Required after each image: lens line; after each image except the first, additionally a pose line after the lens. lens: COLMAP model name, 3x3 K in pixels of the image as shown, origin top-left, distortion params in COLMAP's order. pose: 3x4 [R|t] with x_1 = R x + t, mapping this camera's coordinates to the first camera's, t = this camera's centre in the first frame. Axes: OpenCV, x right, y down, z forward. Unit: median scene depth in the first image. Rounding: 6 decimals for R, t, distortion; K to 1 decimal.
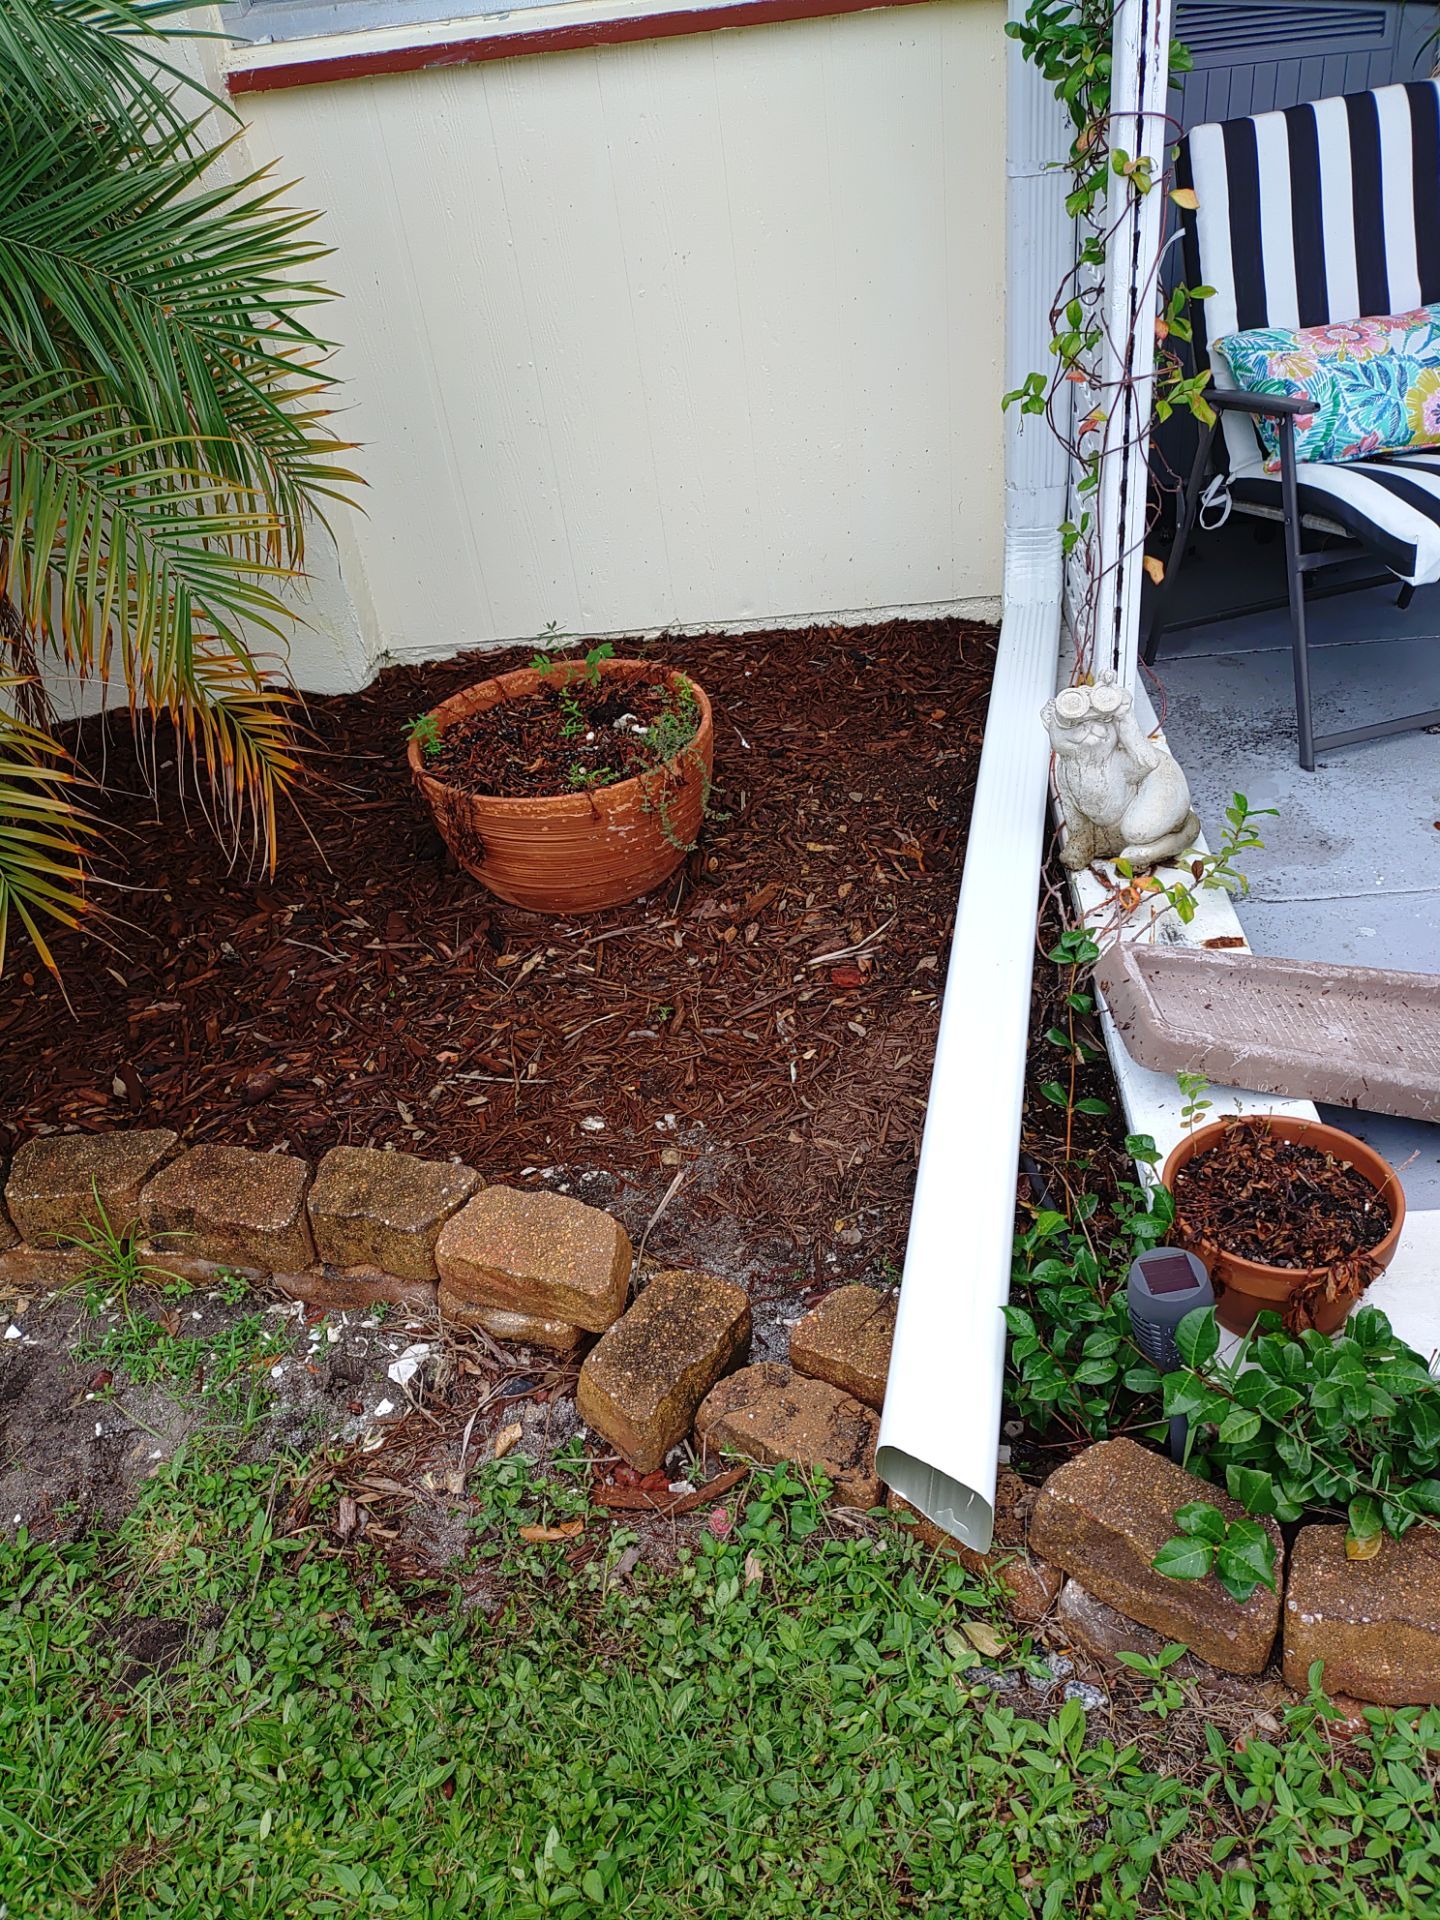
lens RADIAL K [[1425.6, 0, 736.1], [0, 1425.6, 976.6], [0, 0, 1]] dist [0.071328, -0.086359]
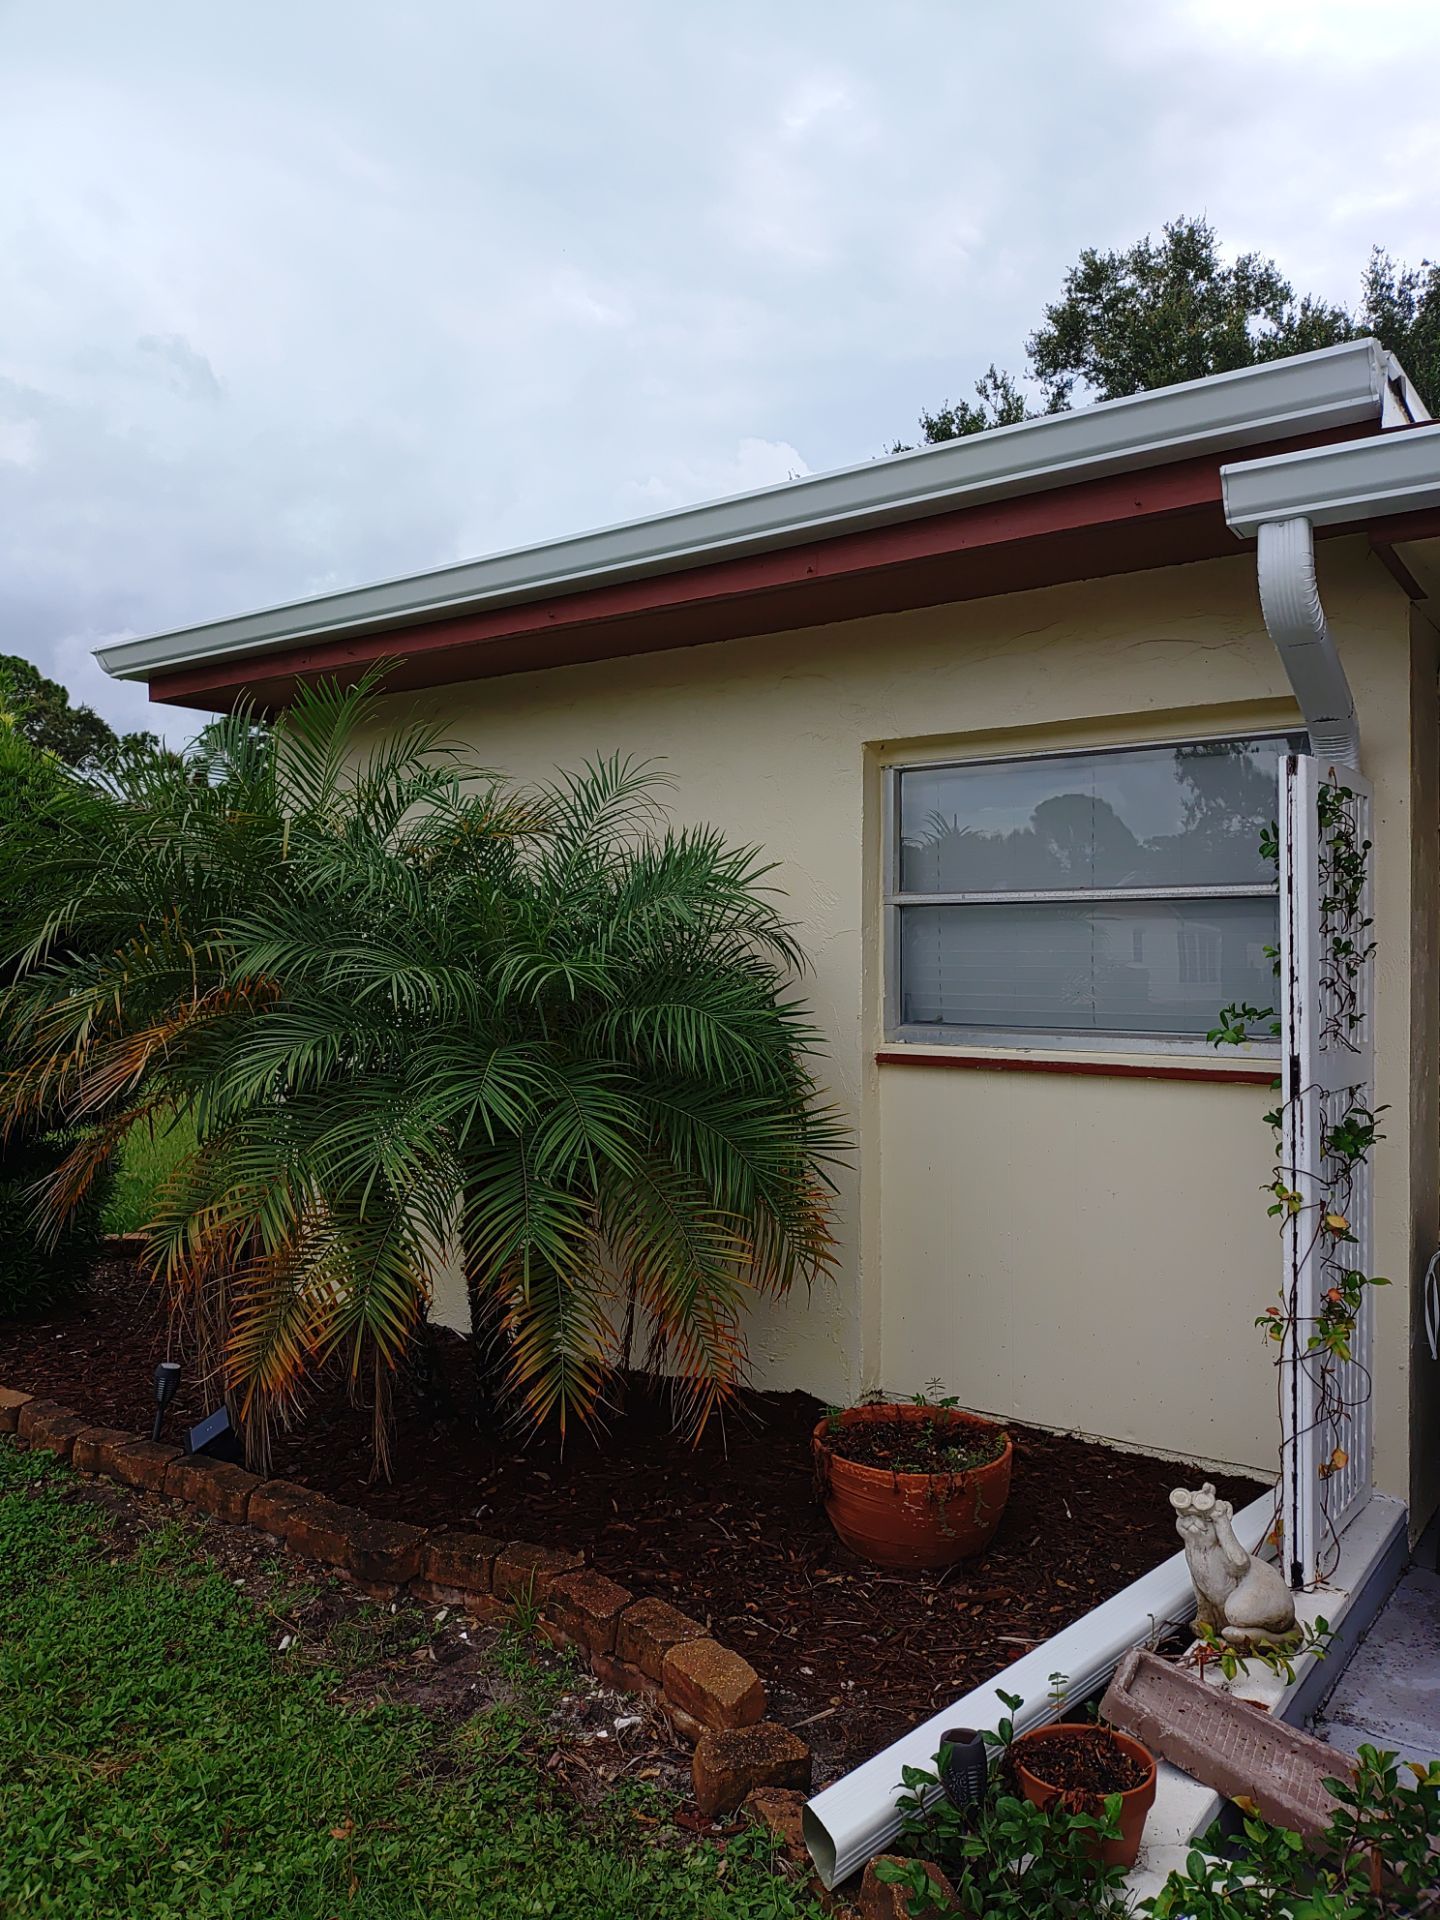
lens RADIAL K [[1425.6, 0, 706.8], [0, 1425.6, 947.4], [0, 0, 1]] dist [0.071328, -0.086359]
pose [[0.837485, 0.109493, -0.535379, 0.558547], [-0.391345, 0.803971, -0.447750, 0.216736], [0.381403, 0.584502, 0.716163, -0.611574]]
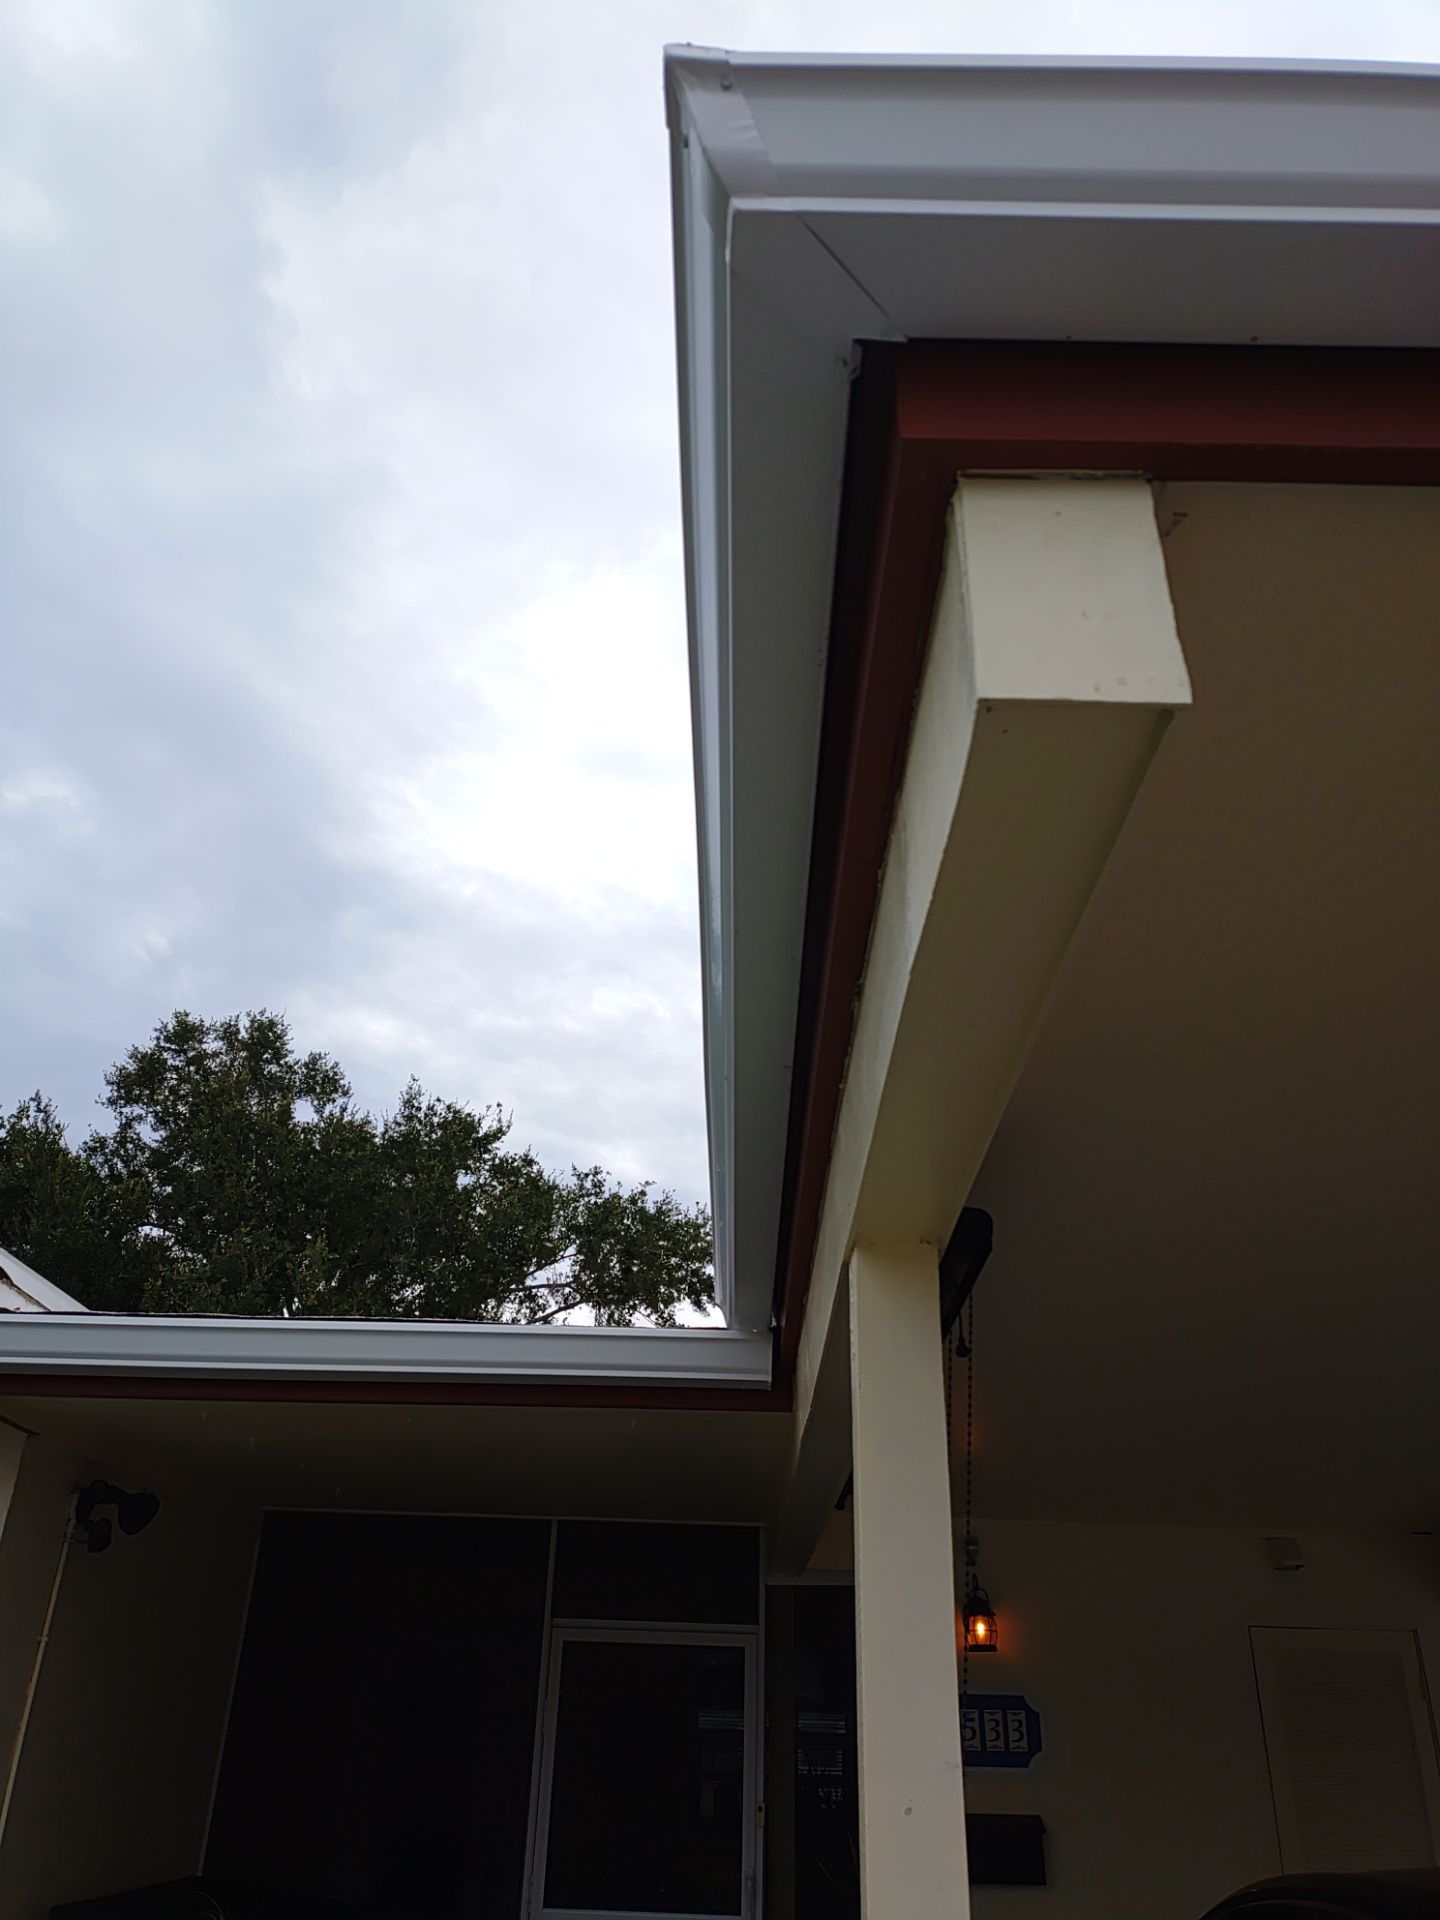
lens RADIAL K [[1425.6, 0, 719.4], [0, 1425.6, 951.7], [0, 0, 1]] dist [0.071328, -0.086359]
pose [[0.988621, 0.147853, -0.027728, 1.323427], [-0.088206, 0.420439, -0.903023, 0.305920], [-0.121857, 0.895193, 0.428696, -0.984892]]
